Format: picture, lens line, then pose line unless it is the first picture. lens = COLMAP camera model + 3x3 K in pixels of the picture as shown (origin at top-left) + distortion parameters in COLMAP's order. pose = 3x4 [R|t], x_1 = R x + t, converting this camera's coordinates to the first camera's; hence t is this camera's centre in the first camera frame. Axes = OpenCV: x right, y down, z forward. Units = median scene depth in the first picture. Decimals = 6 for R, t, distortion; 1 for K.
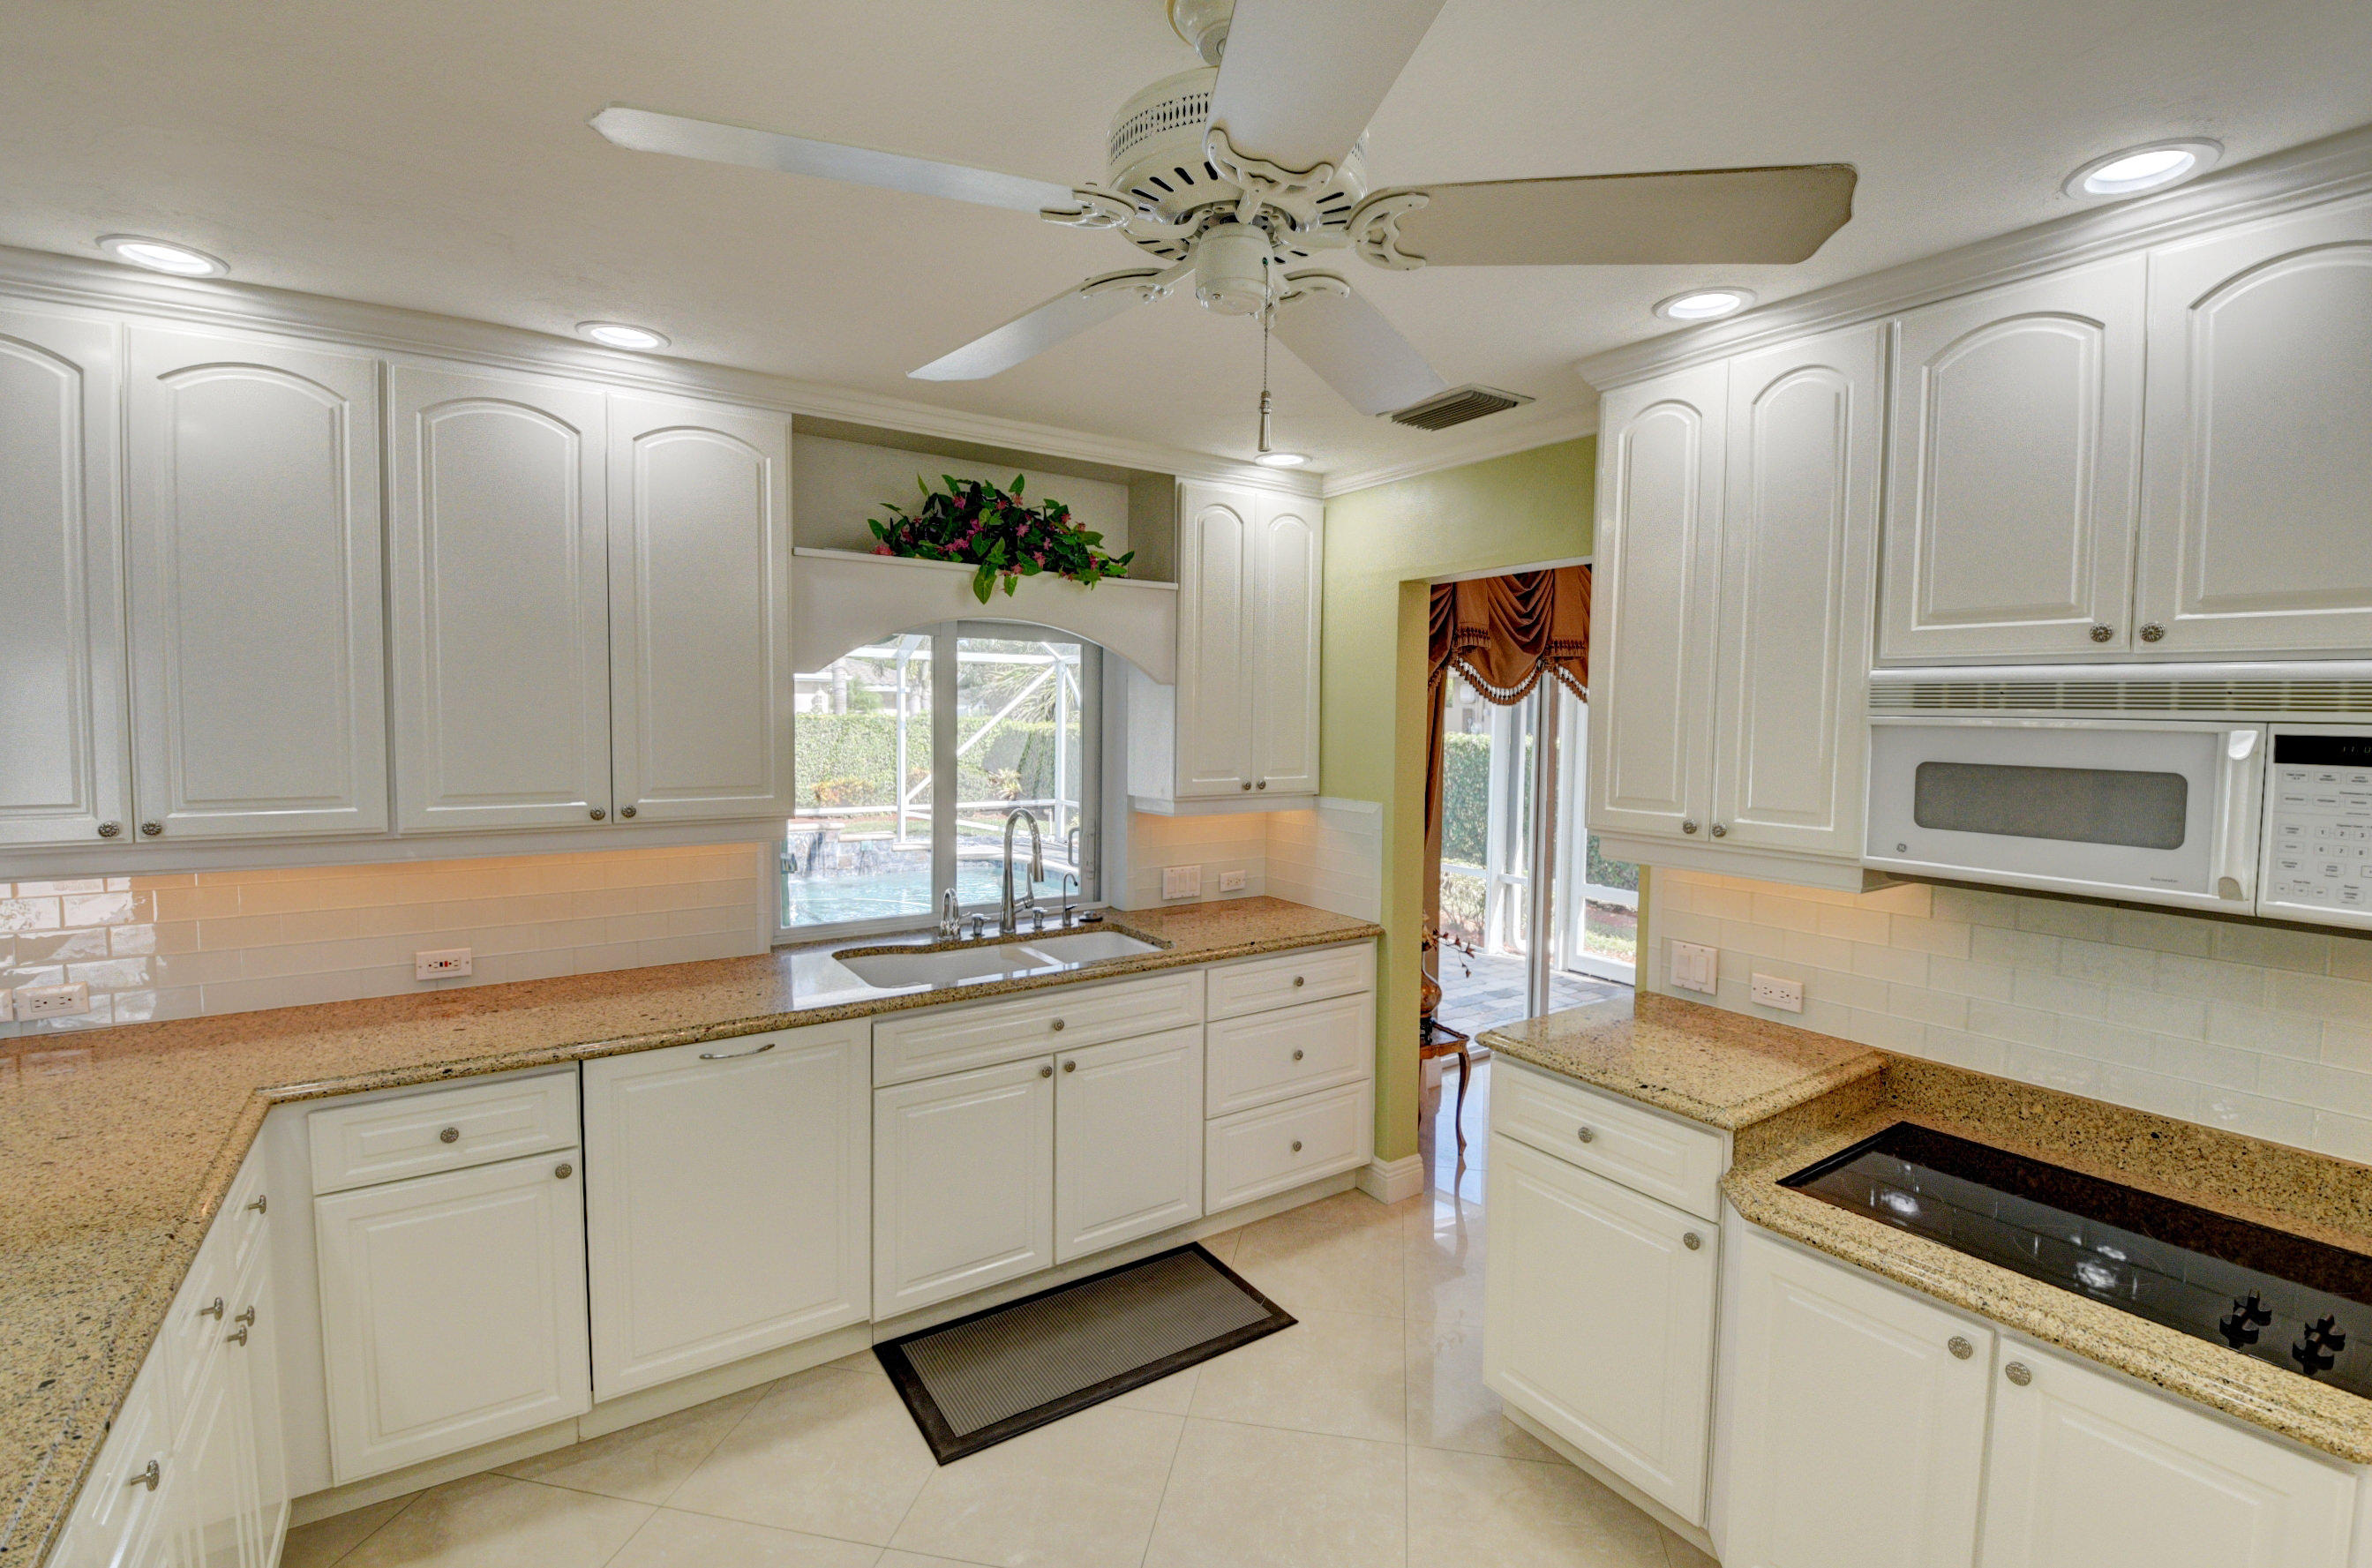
lens RADIAL K [[1050.5, 0, 1202.2], [0, 1050.5, 773.7], [0, 0, 1]] dist [-0.014702, -0.002236]
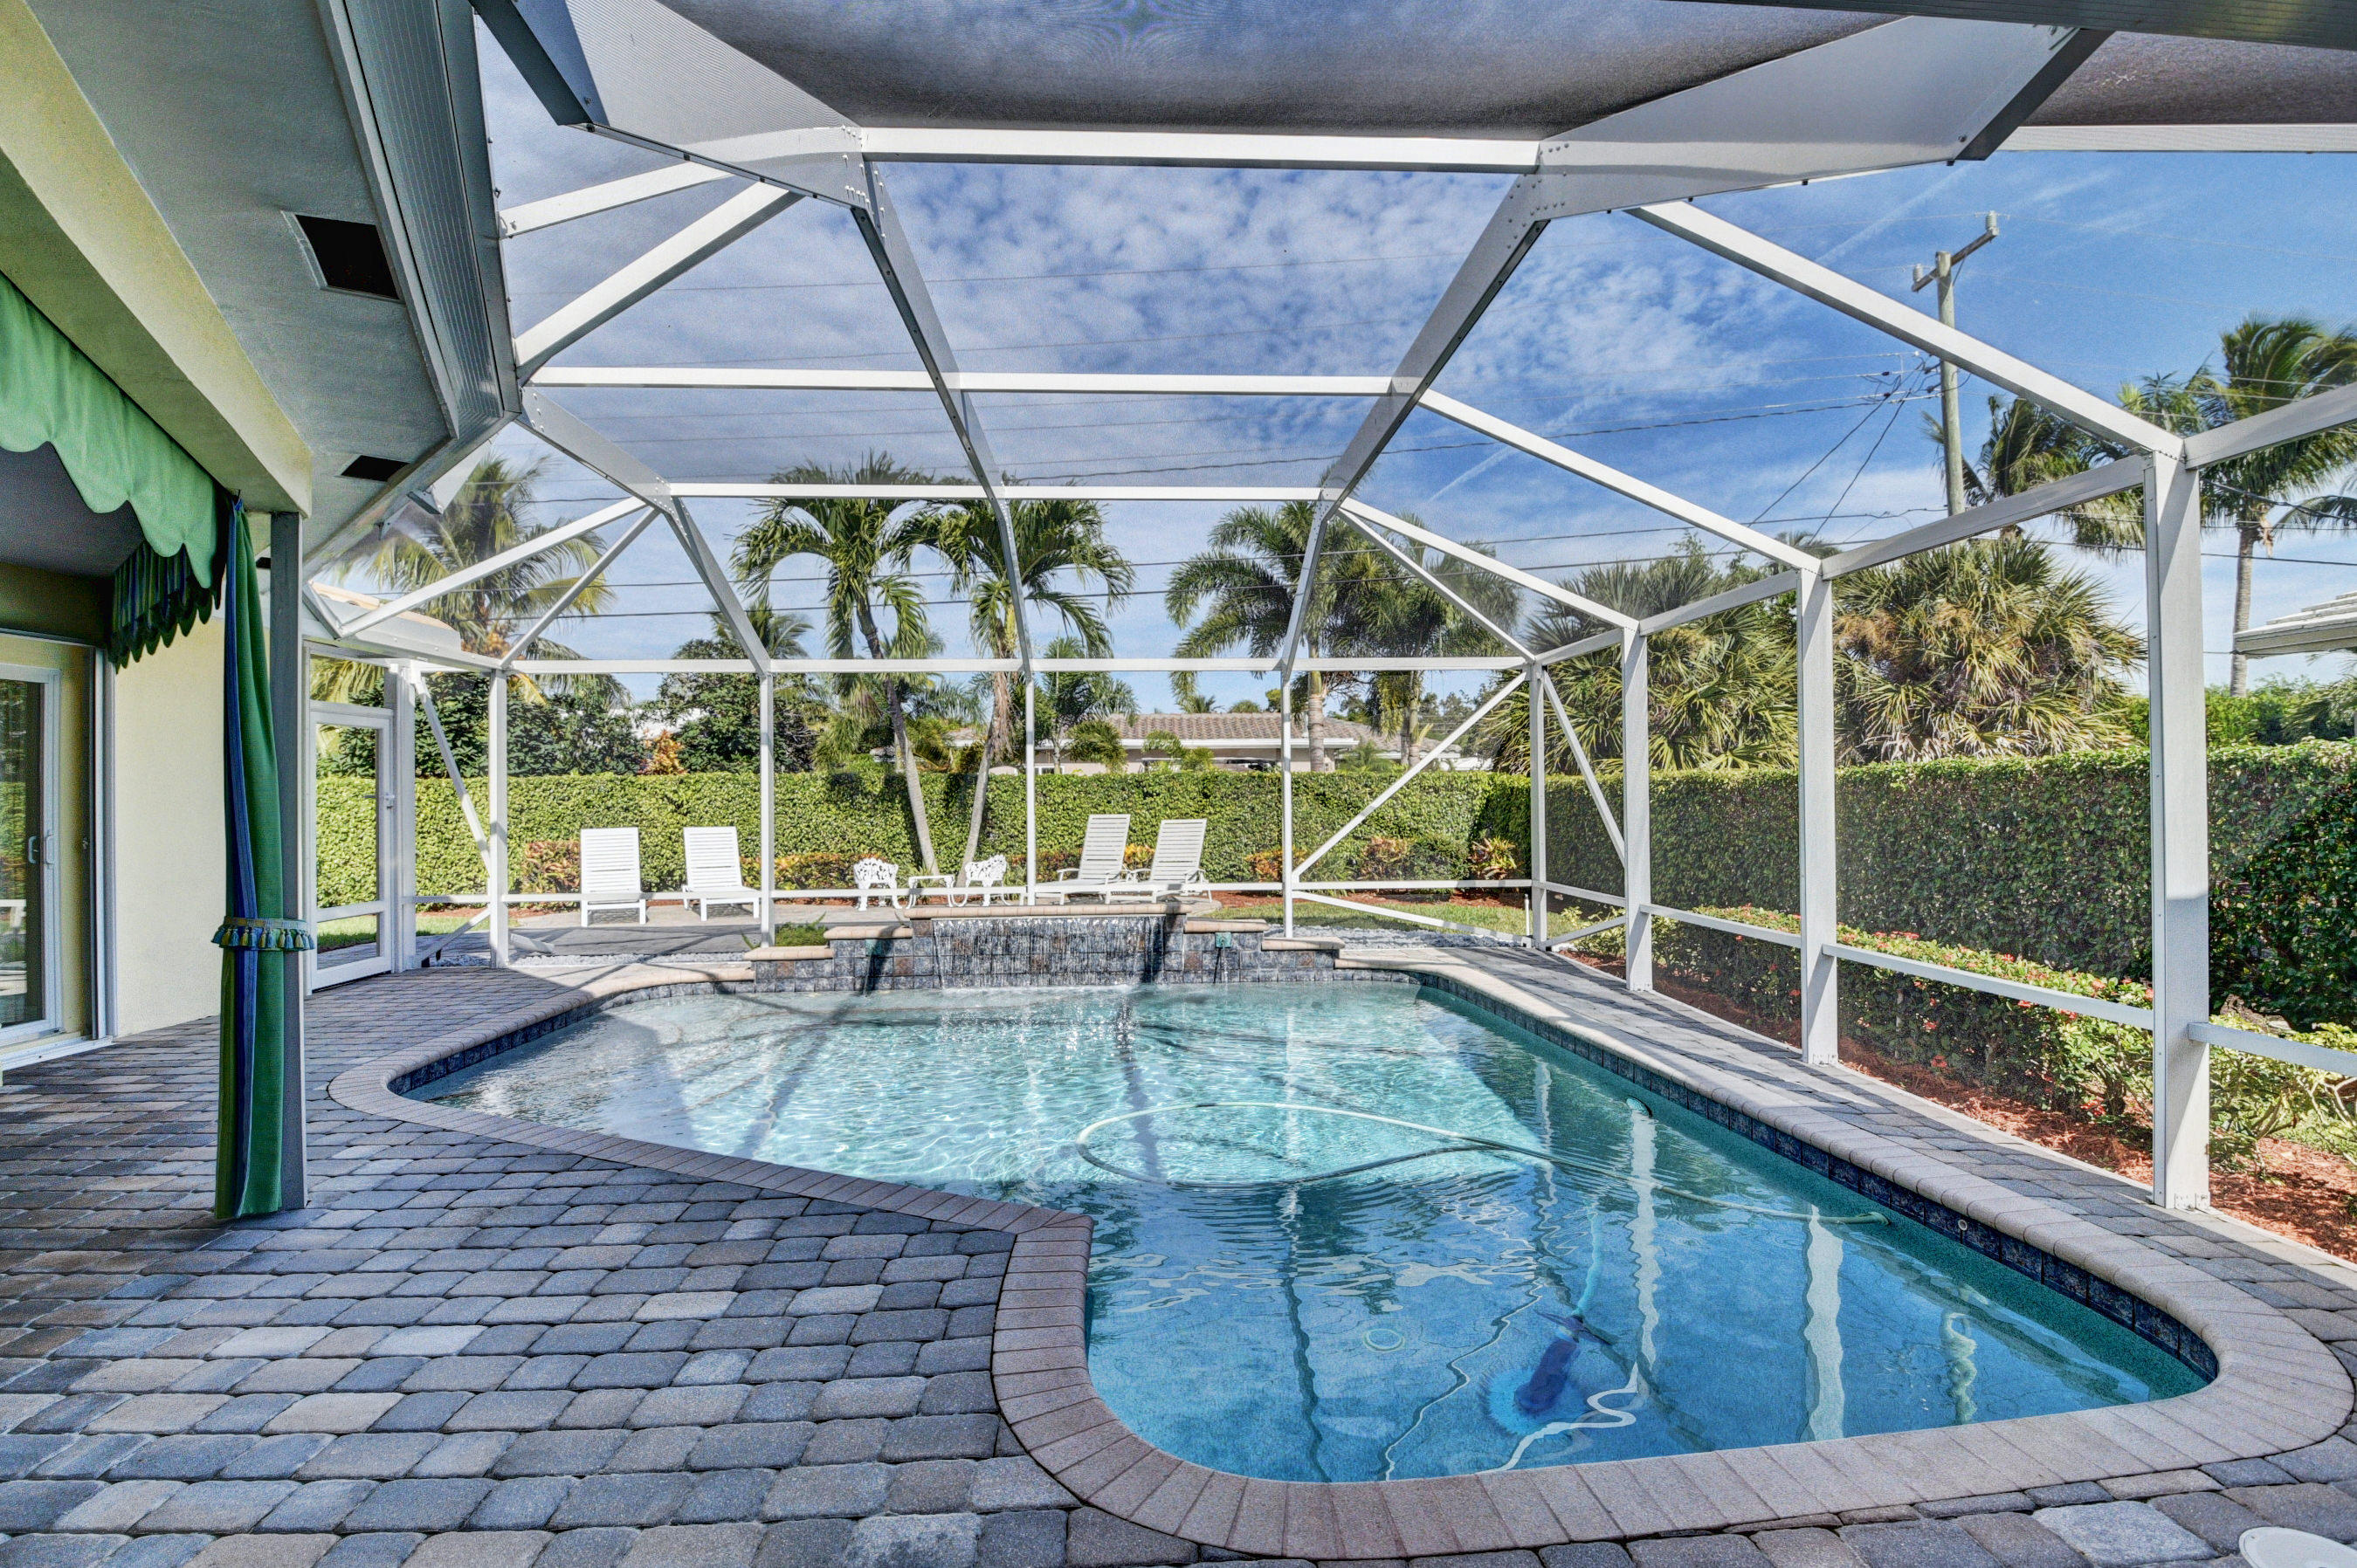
lens RADIAL K [[1043.8, 0, 1179.2], [0, 1043.8, 783.0], [0, 0, 1]] dist [-0.014702, -0.002236]
pose [[0.859620, -0.023733, -0.510382, 0.002731], [-0.010312, 0.997911, -0.063770, 0.010706], [0.510829, 0.060081, 0.857580, 0.408936]]
